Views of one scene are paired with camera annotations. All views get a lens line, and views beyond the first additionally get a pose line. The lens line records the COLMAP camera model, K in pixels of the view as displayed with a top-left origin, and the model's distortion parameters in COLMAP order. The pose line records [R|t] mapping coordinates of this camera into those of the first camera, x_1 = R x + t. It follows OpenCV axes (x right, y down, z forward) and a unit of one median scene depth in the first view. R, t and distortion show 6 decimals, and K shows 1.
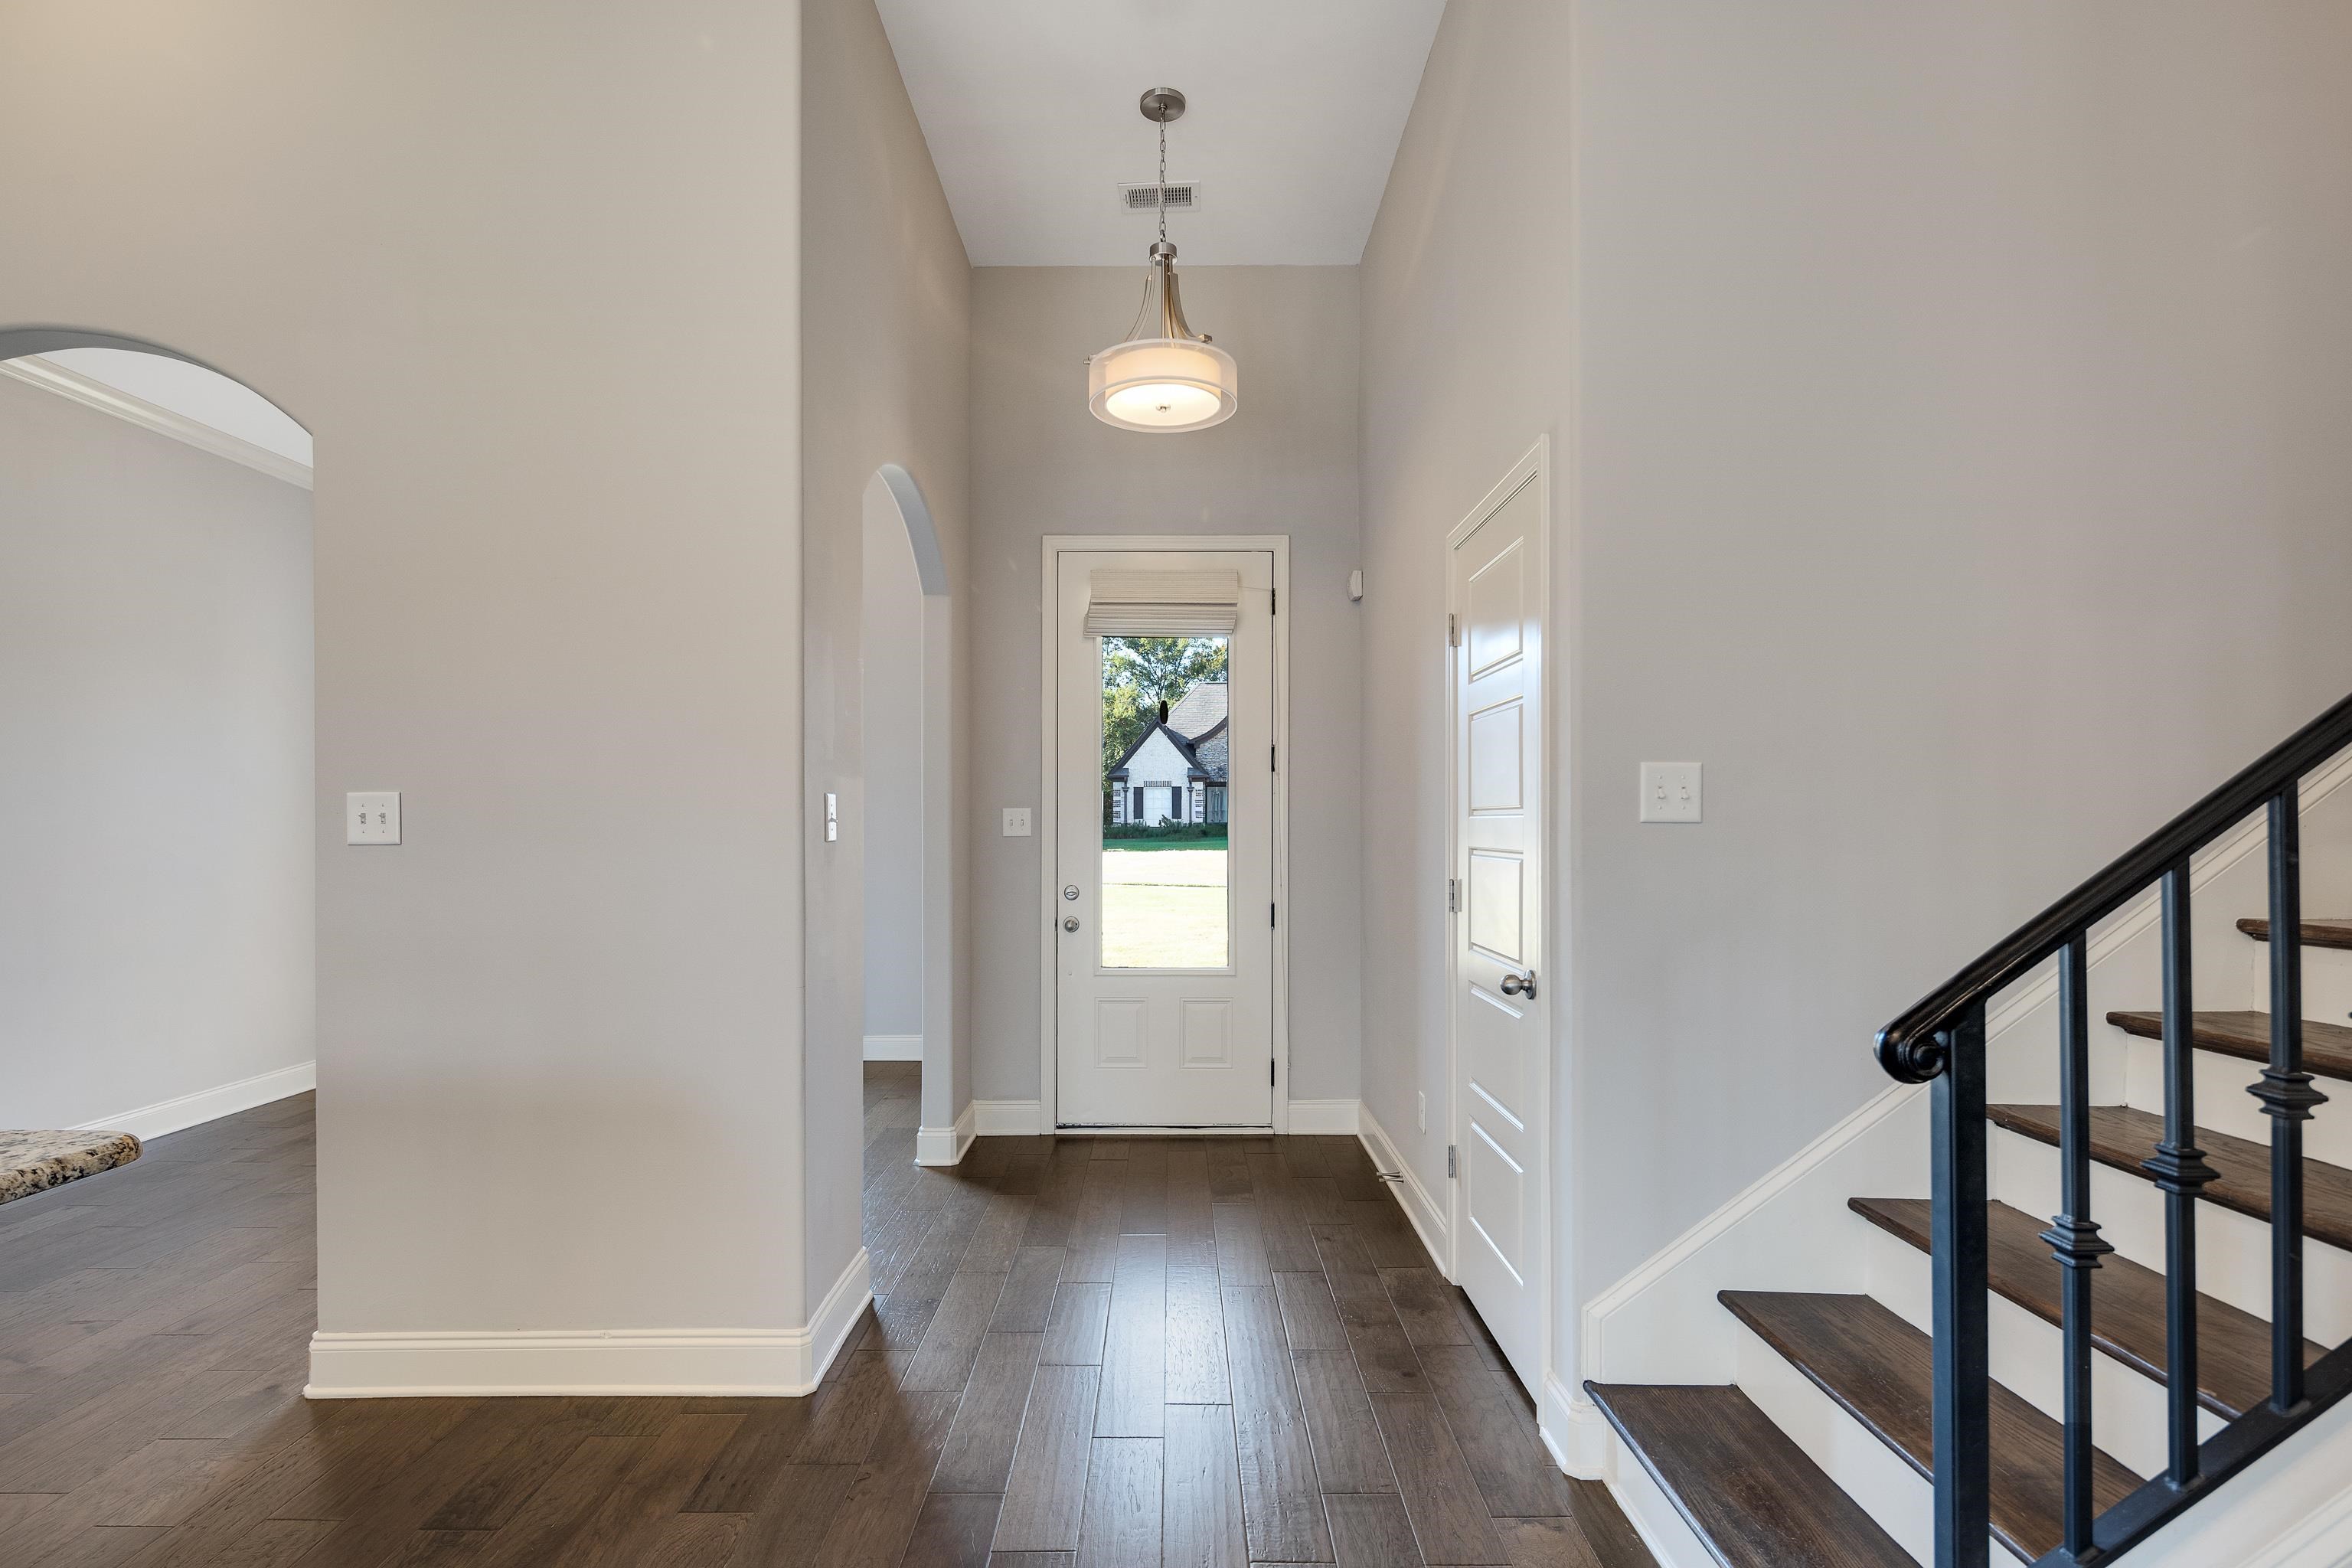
lens RADIAL K [[1134.7, 0, 1167.2], [0, 1134.7, 825.0], [0, 0, 1]] dist [0.001196, 0.000025]
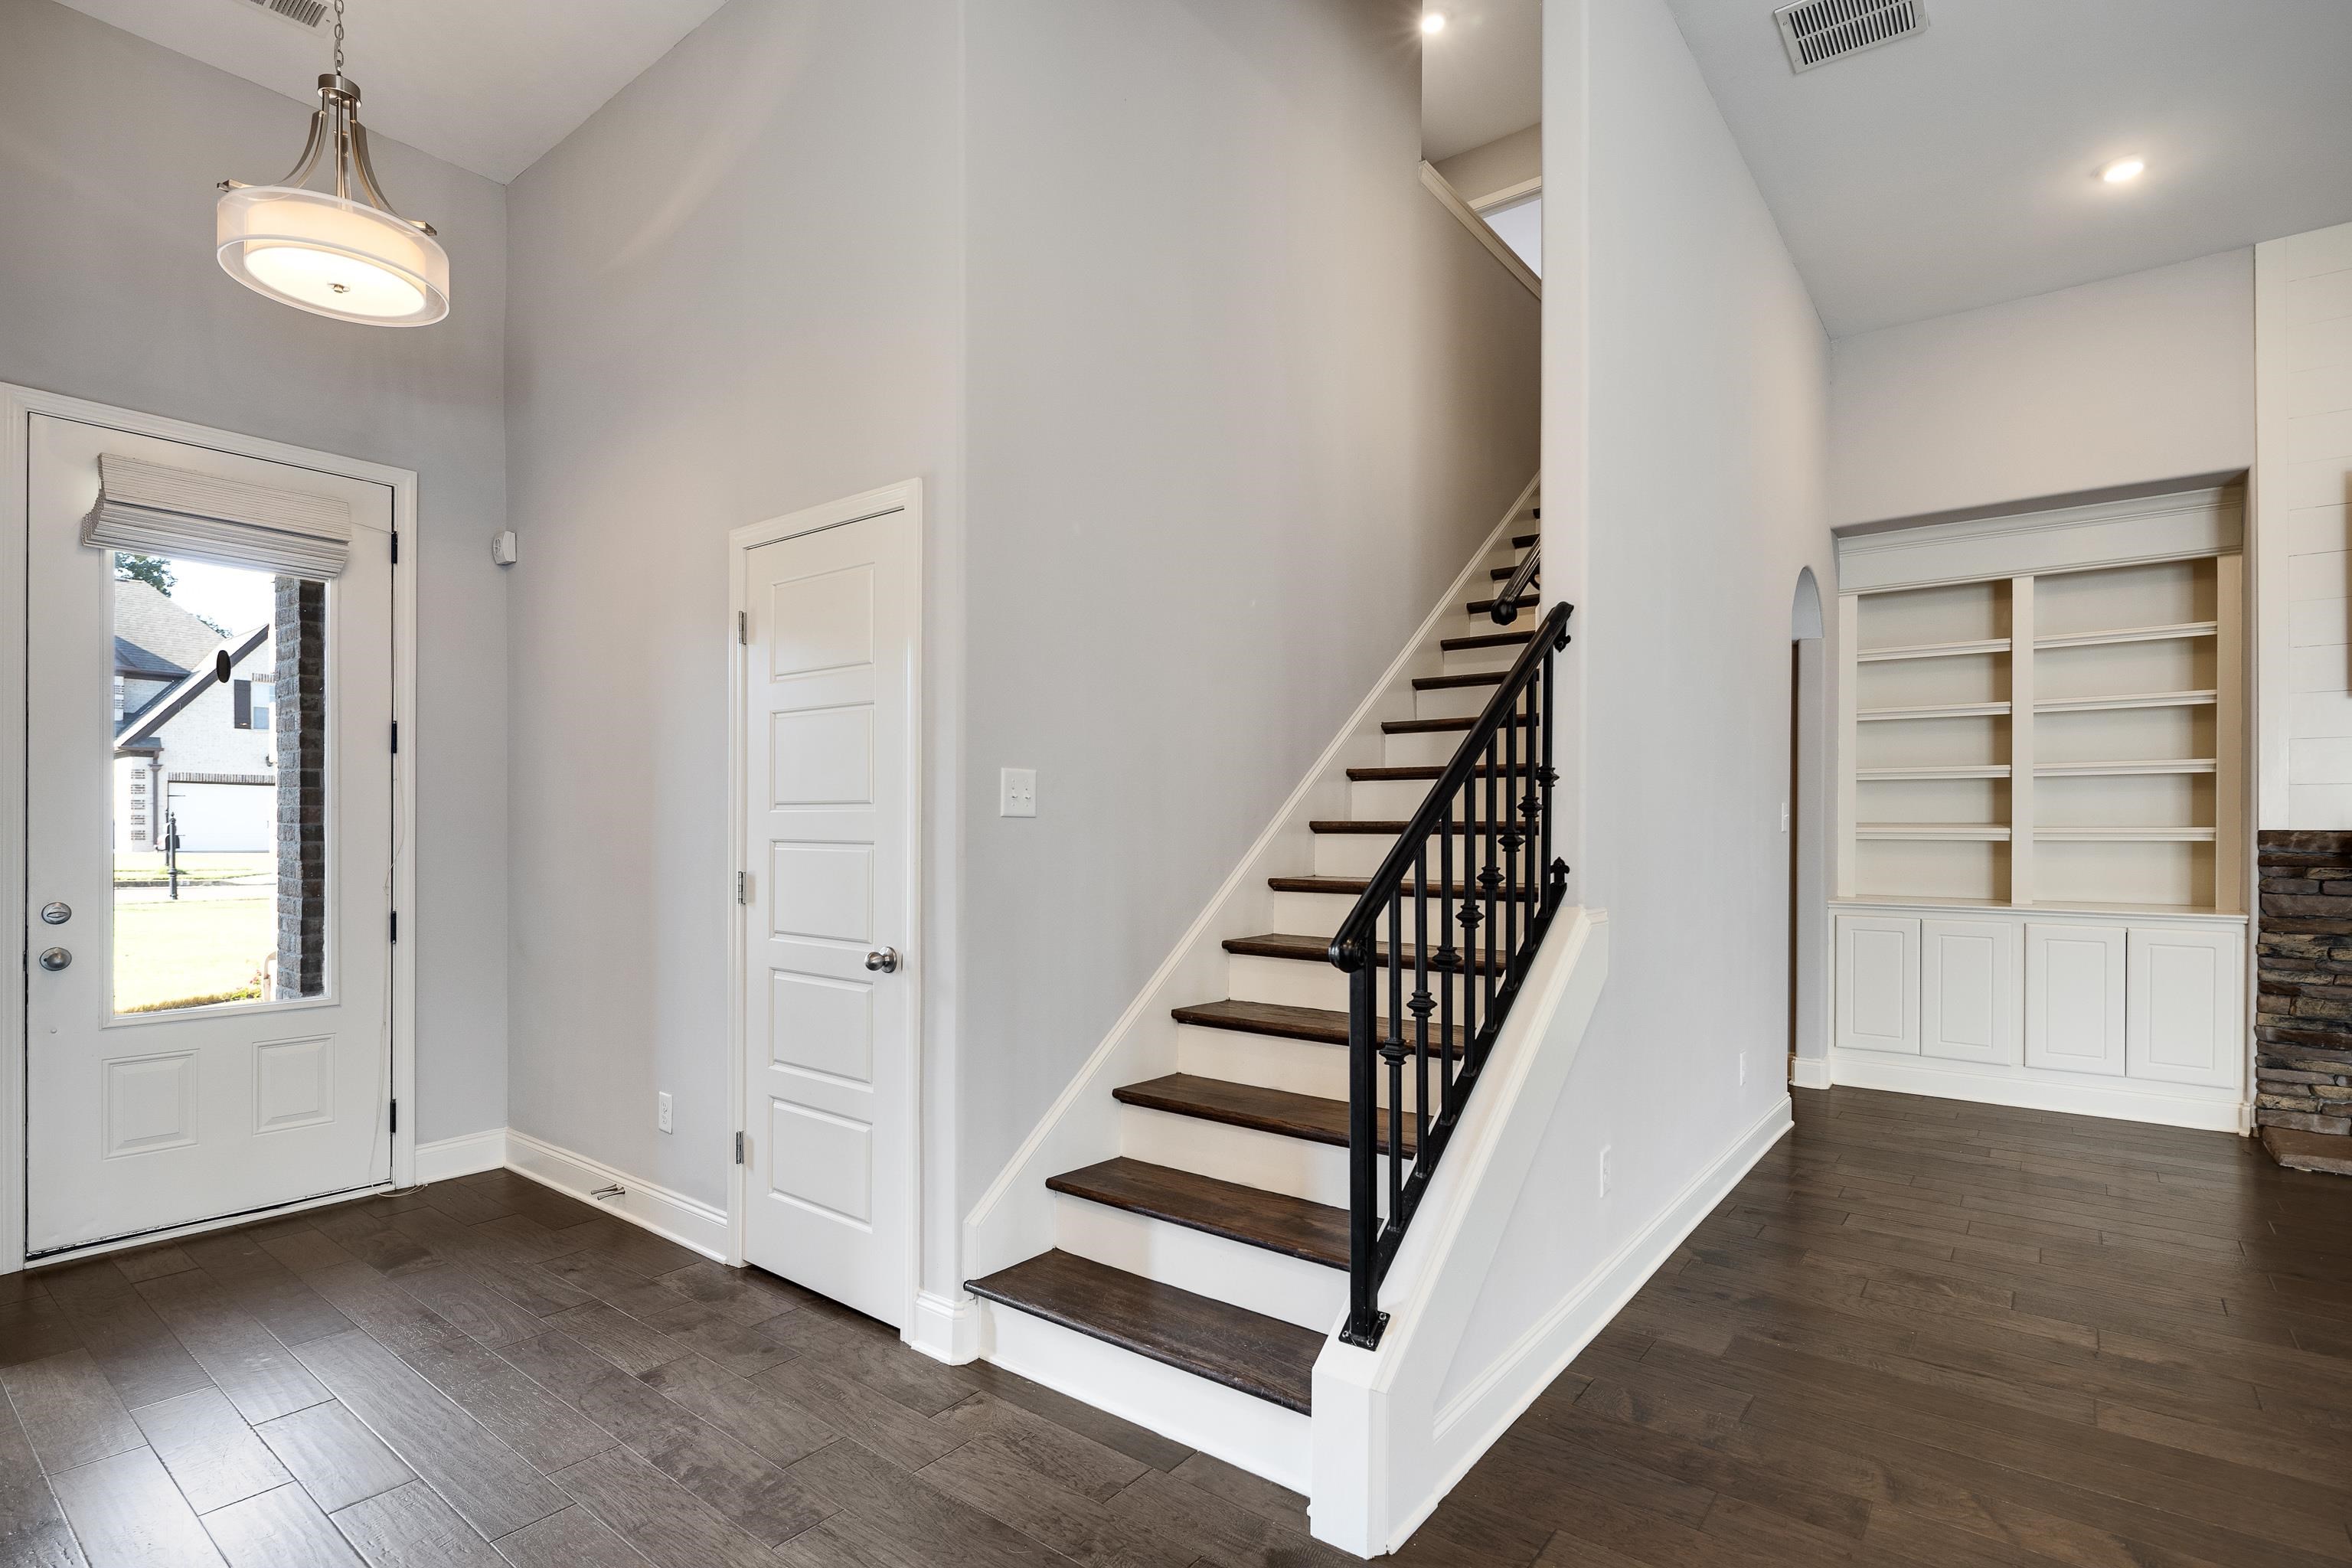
lens RADIAL K [[1136.1, 0, 1160.1], [0, 1136.1, 831.5], [0, 0, 1]] dist [0.001128, -0.000379]
pose [[0.621073, -0.000611, 0.783752, -0.277139], [-0.004896, 0.999977, 0.004659, 0.004576], [-0.783737, -0.006731, 0.621056, 0.060403]]
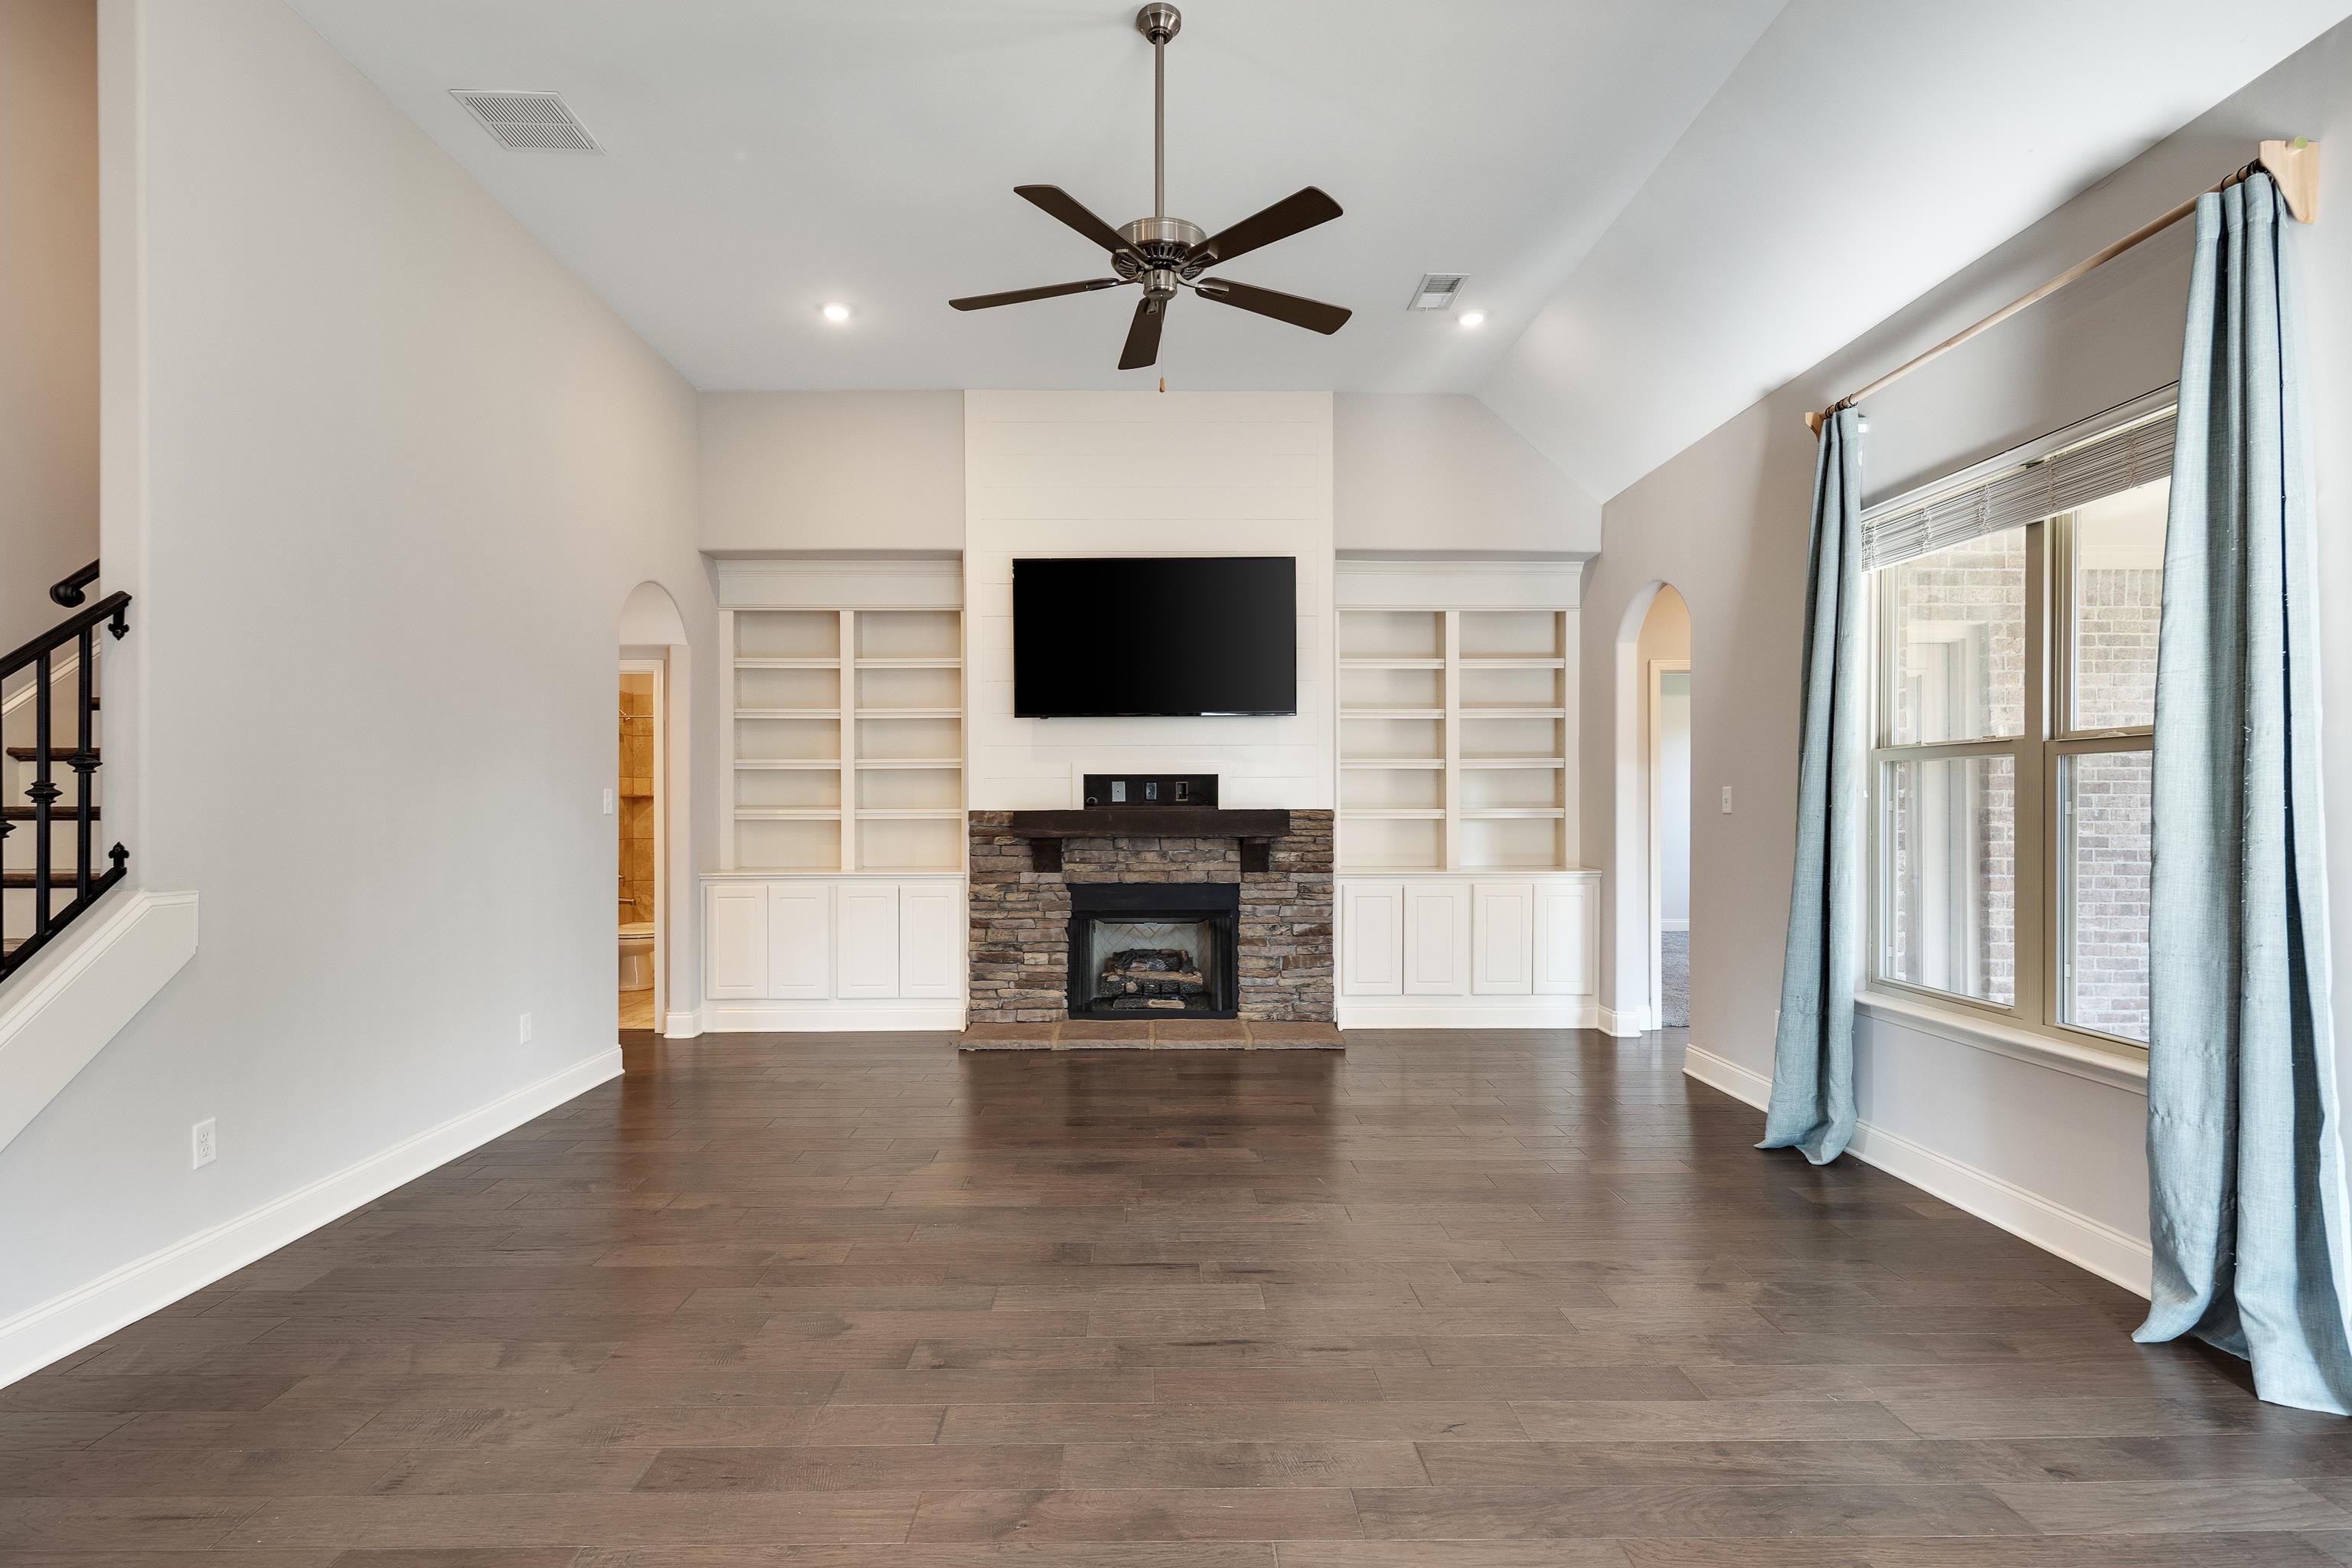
lens RADIAL K [[1144.8, 0, 1160.4], [0, 1144.8, 810.0], [0, 0, 1]] dist [0.001351, -0.000912]
pose [[-0.019021, 0.000362, 0.999819, -0.305815], [0.000951, 0.999999, -0.000344, 0.002908], [-0.999819, 0.000945, -0.019021, -0.380872]]
